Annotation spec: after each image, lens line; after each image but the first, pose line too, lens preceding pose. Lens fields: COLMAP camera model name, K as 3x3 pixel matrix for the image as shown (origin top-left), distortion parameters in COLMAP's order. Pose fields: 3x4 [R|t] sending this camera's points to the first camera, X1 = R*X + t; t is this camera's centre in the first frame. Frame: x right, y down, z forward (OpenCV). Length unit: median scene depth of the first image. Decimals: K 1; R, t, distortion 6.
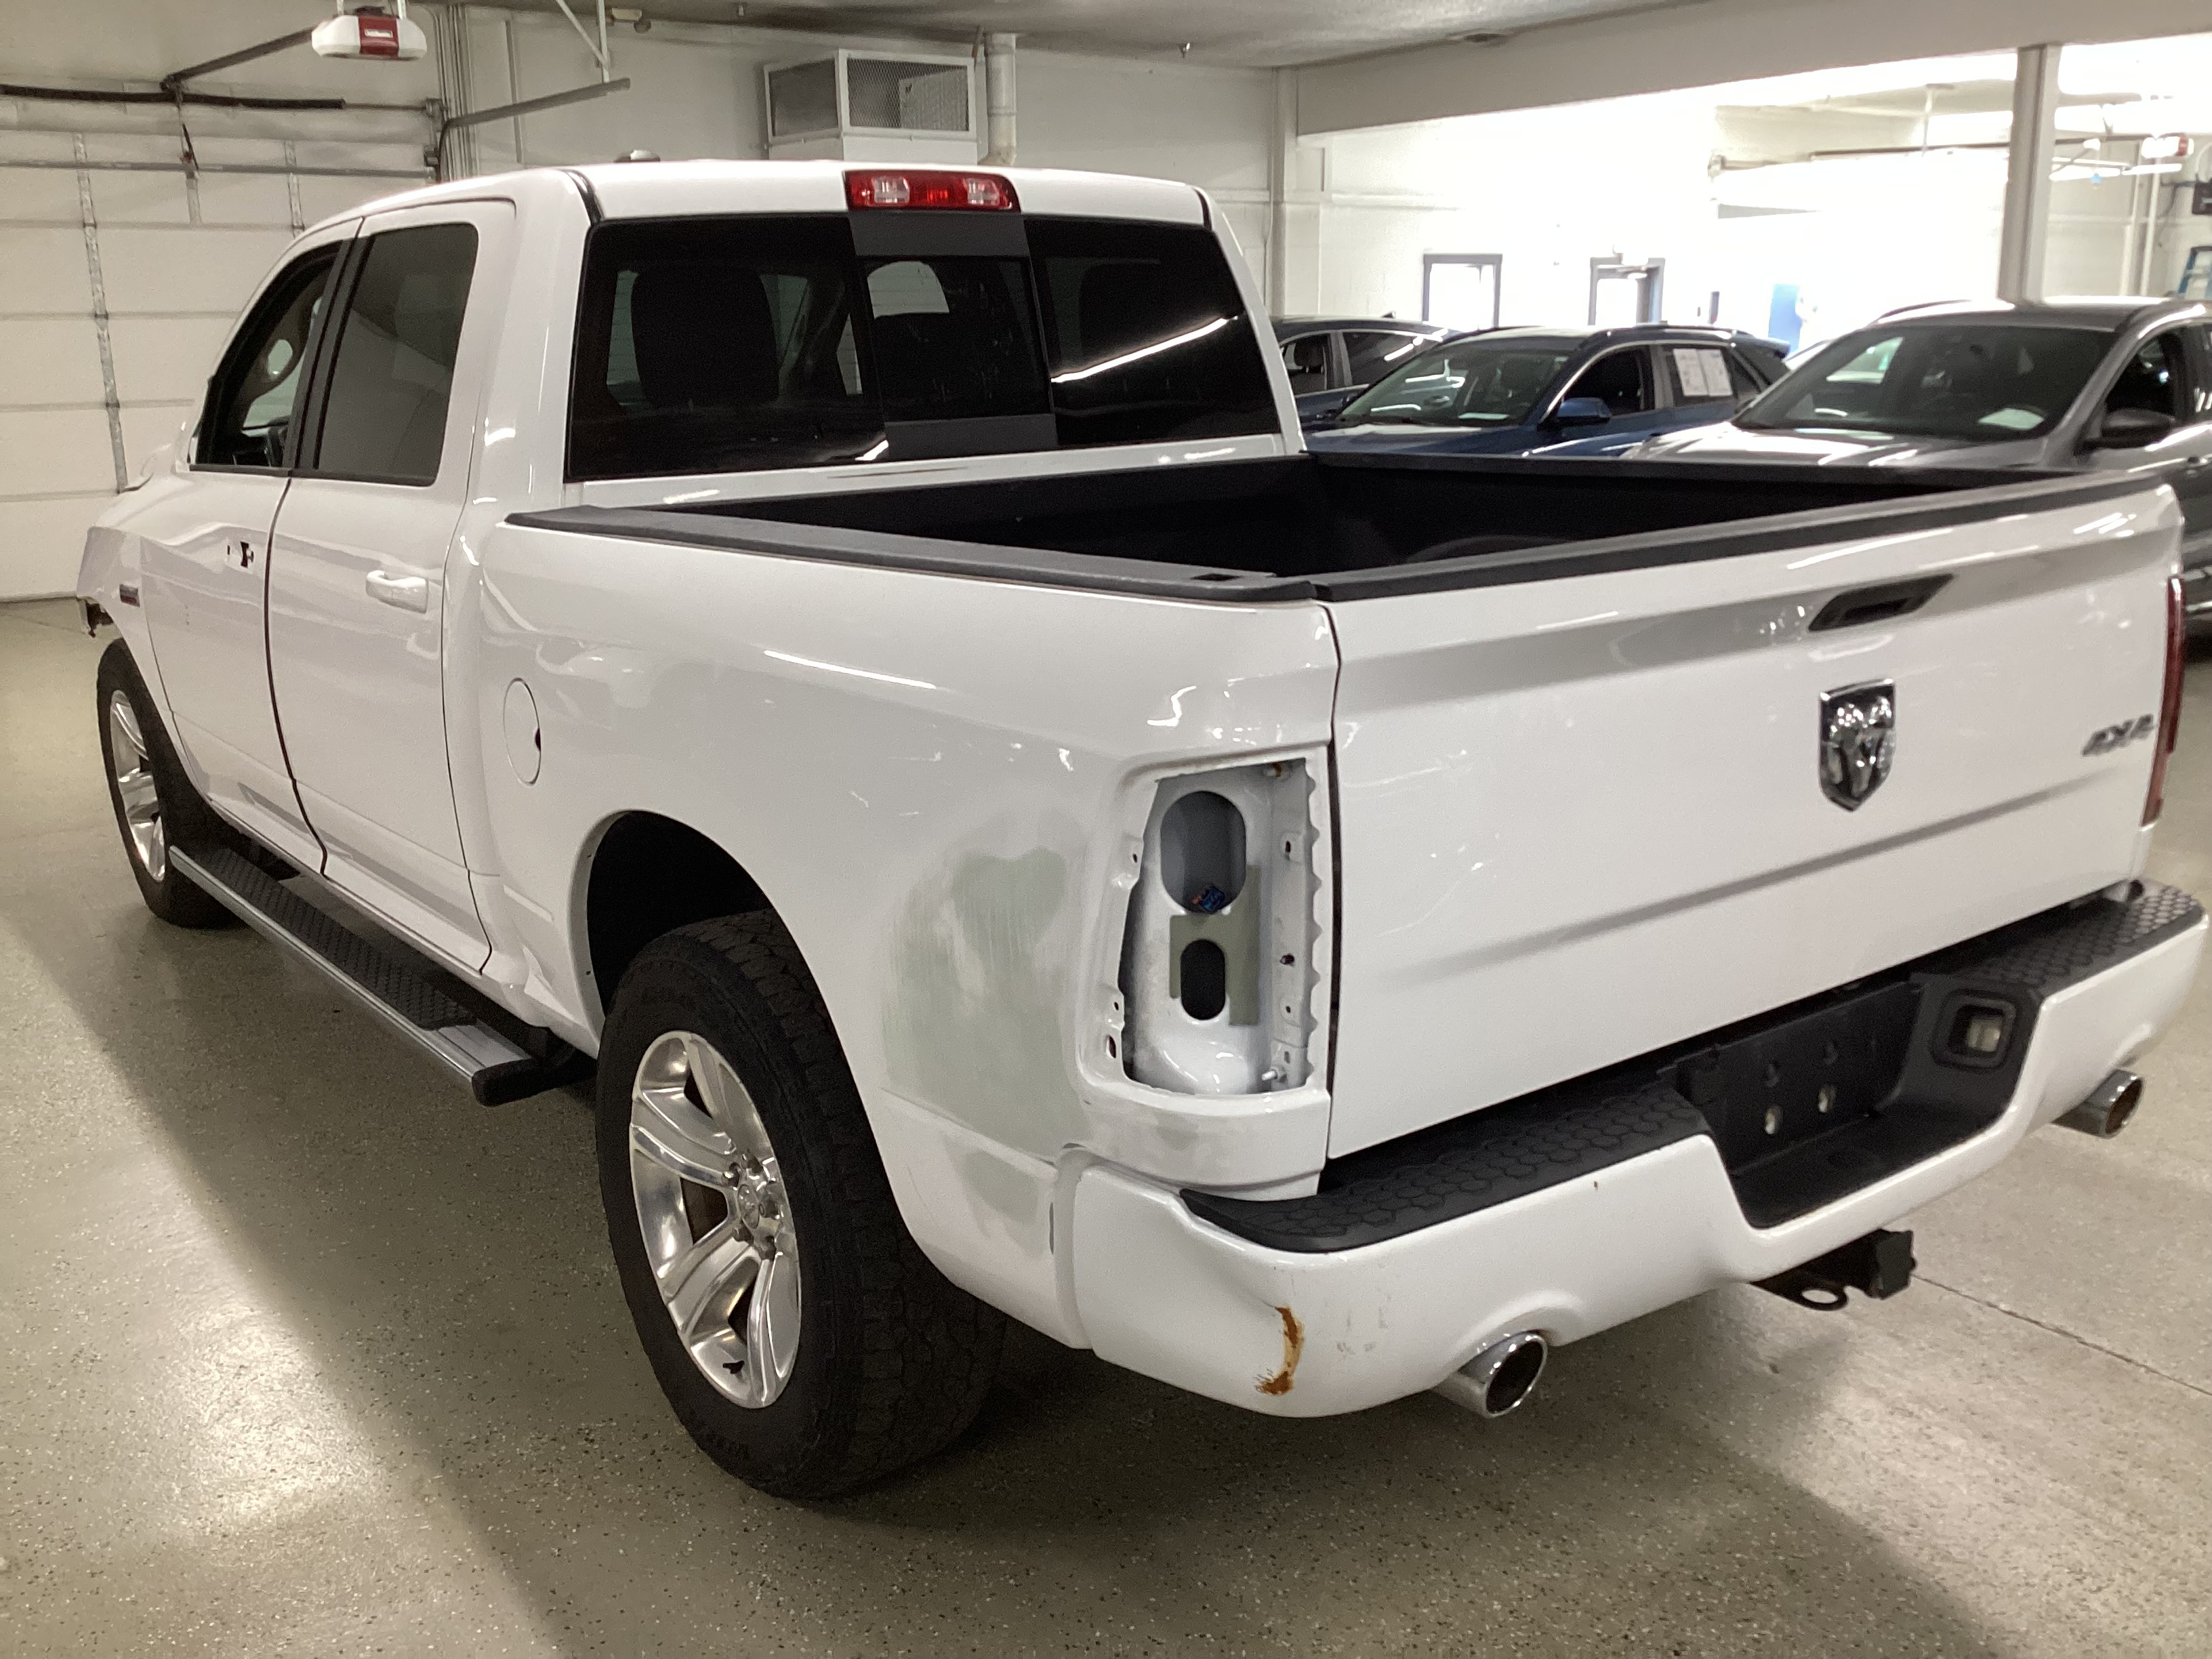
lens RADIAL K [[2015.8, 0, 1106.0], [0, 2015.8, 829.5], [0, 0, 1]] dist [0.120135, -0.256396]
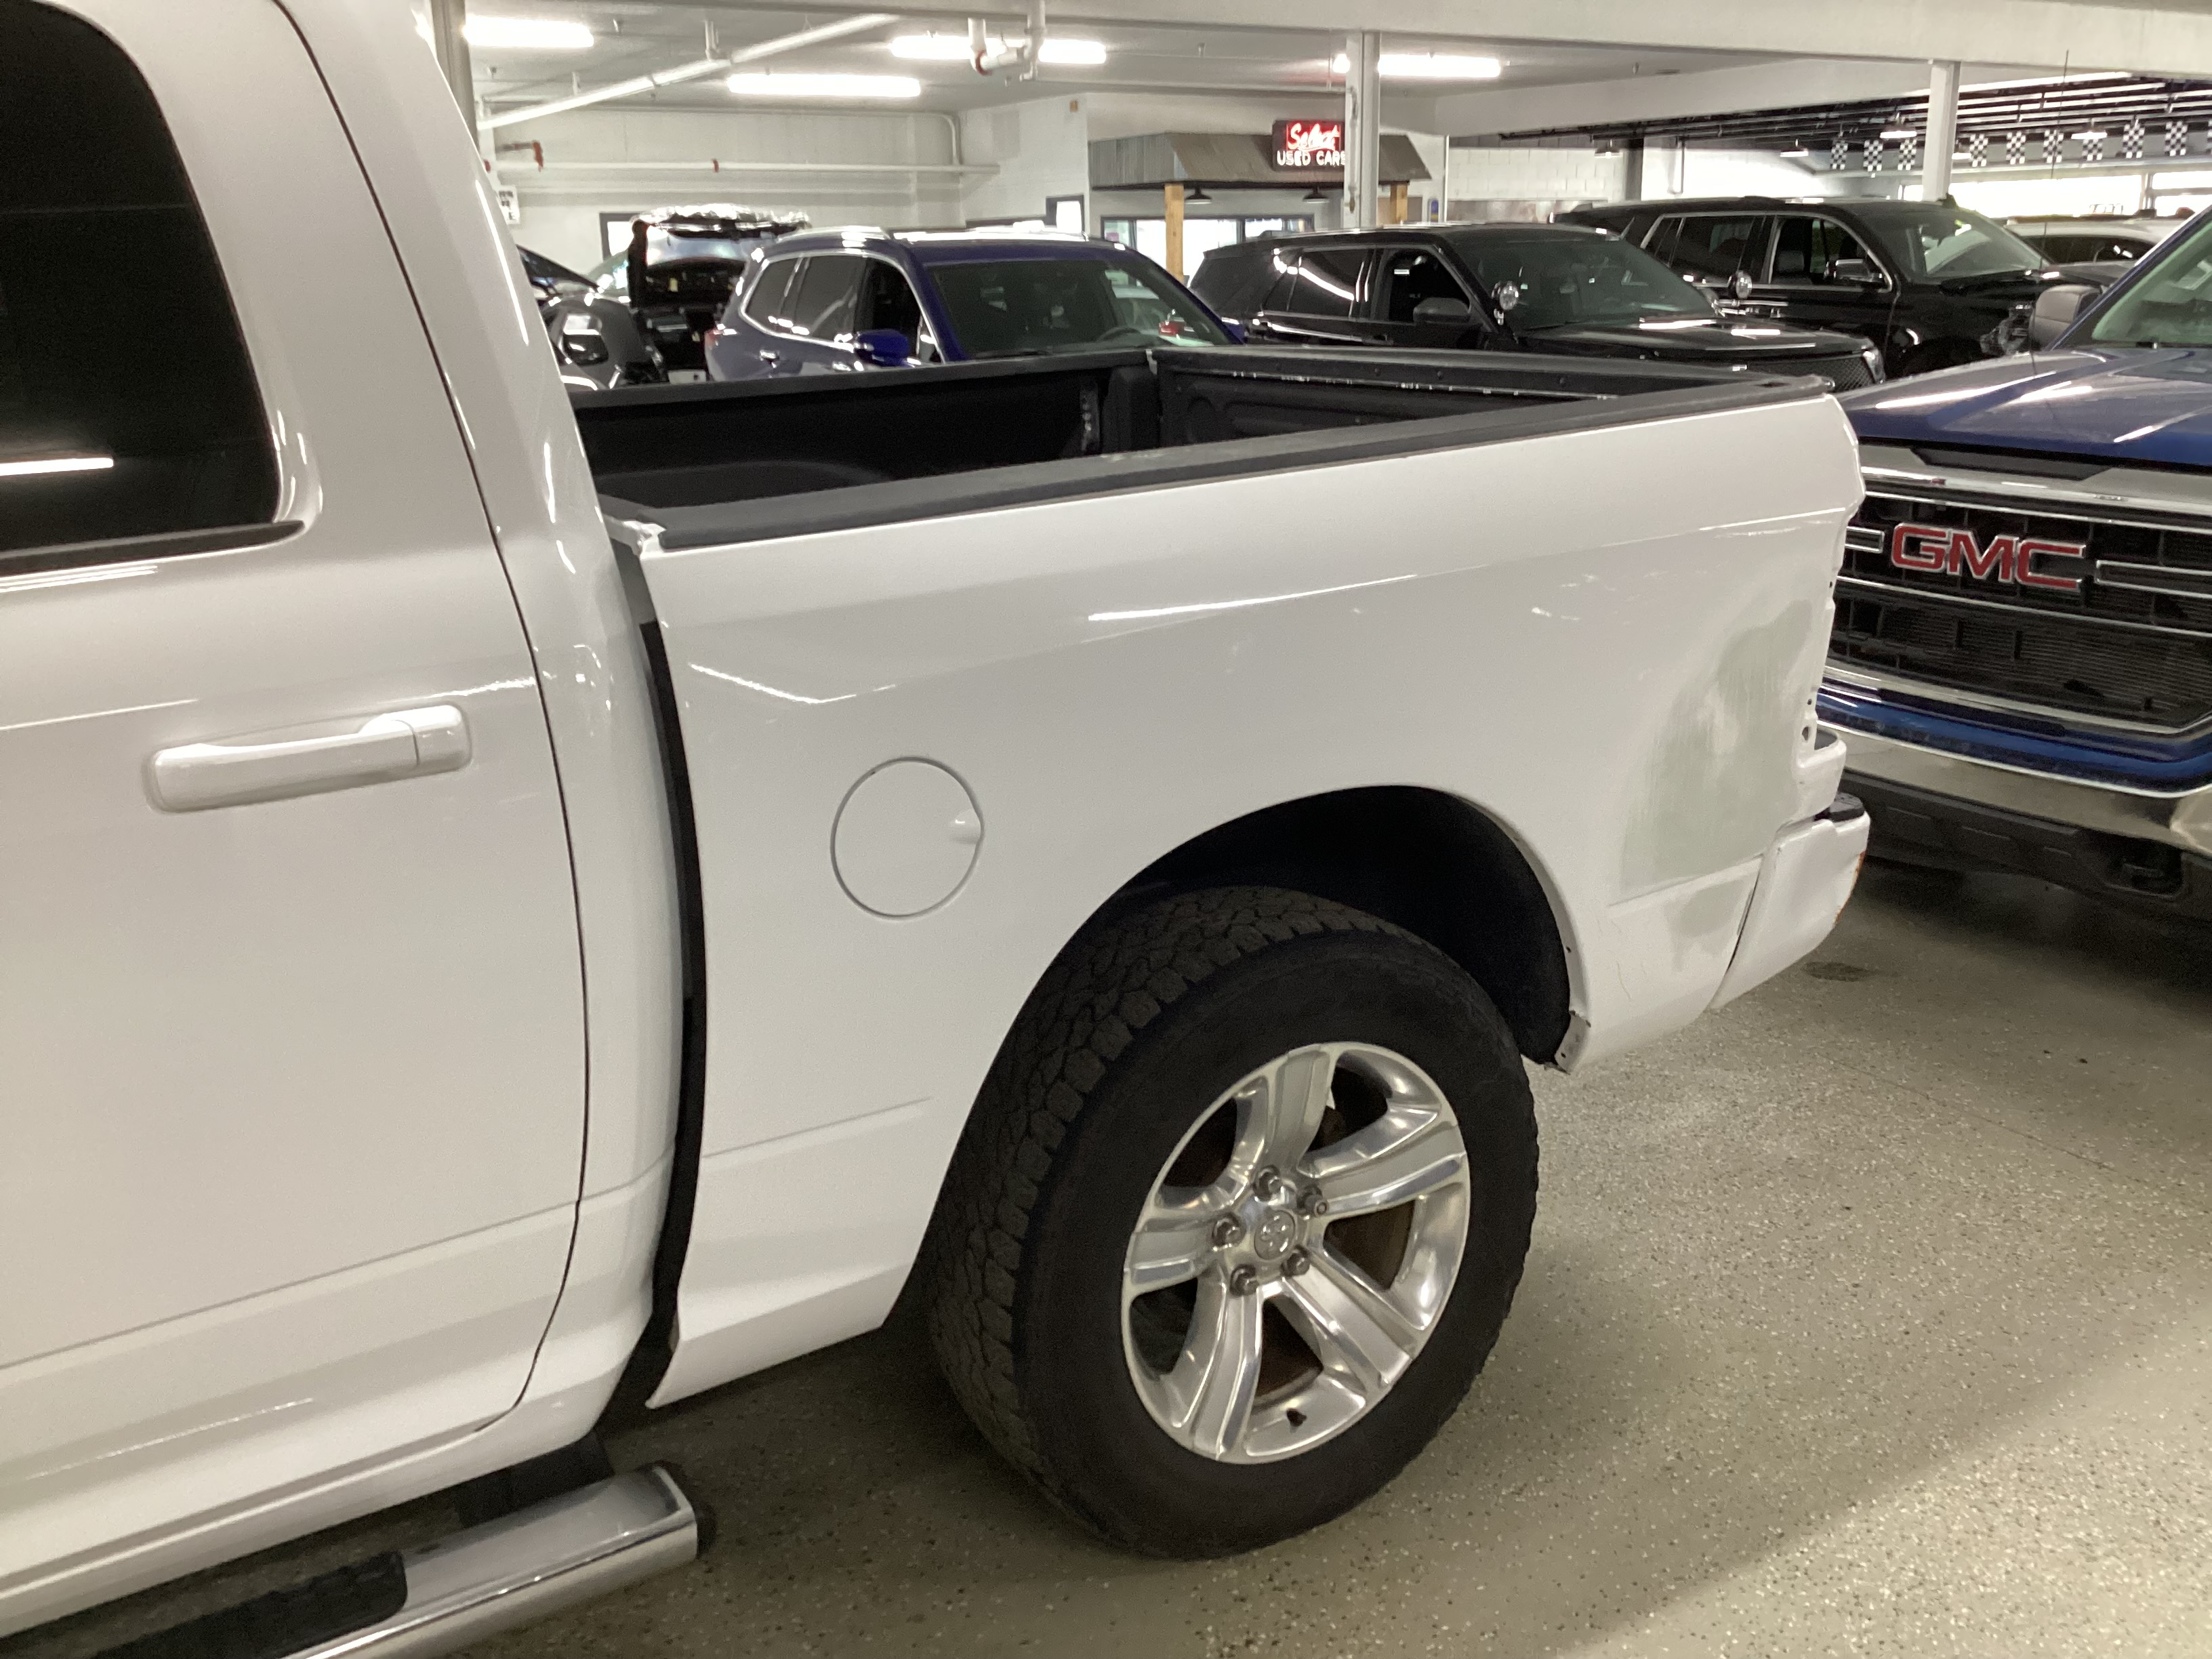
lens RADIAL K [[2015.8, 0, 1106.0], [0, 2015.8, 829.5], [0, 0, 1]] dist [0.120135, -0.256396]
pose [[0.051271, -0.259802, 0.964300, -1.361351], [0.259466, 0.935878, 0.238349, -0.281553], [-0.964390, 0.237983, 0.115393, 1.311243]]
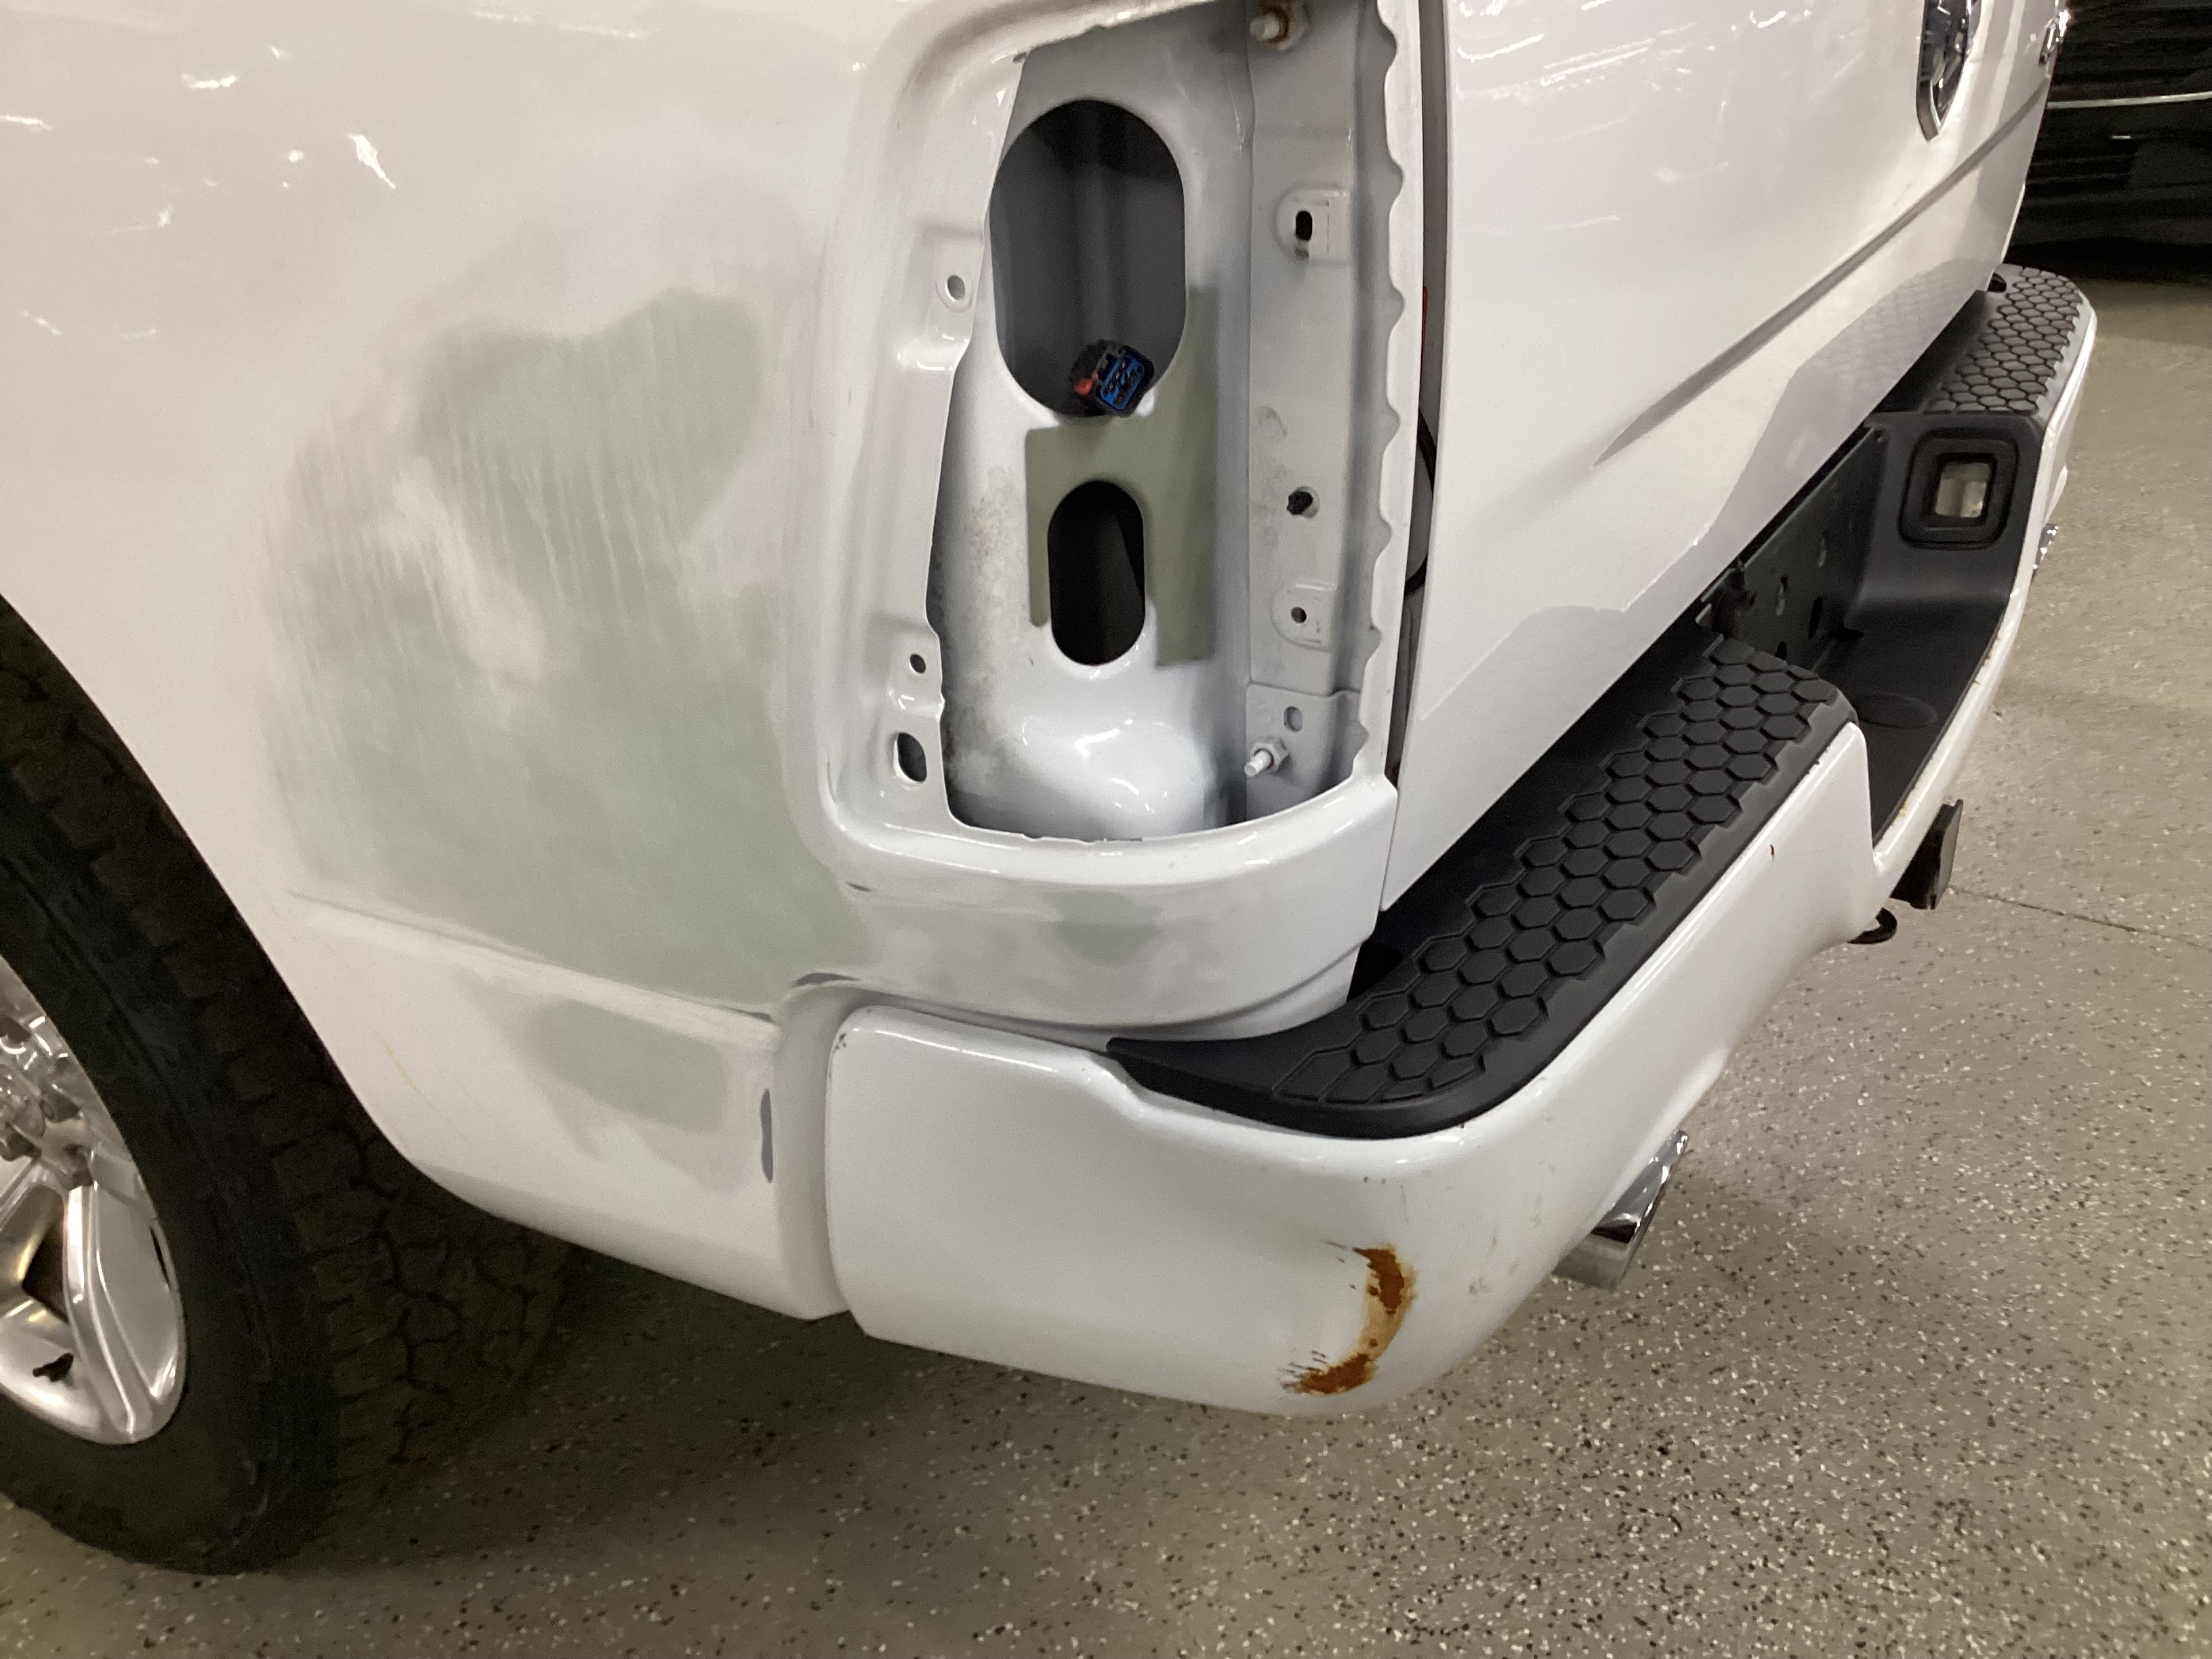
lens RADIAL K [[2015.8, 0, 1106.0], [0, 2015.8, 829.5], [0, 0, 1]] dist [0.120135, -0.256396]
pose [[0.929221, -0.174507, 0.325722, -0.101683], [0.099068, 0.966844, 0.235370, 0.025184], [-0.355996, -0.186443, 0.915700, 0.588678]]
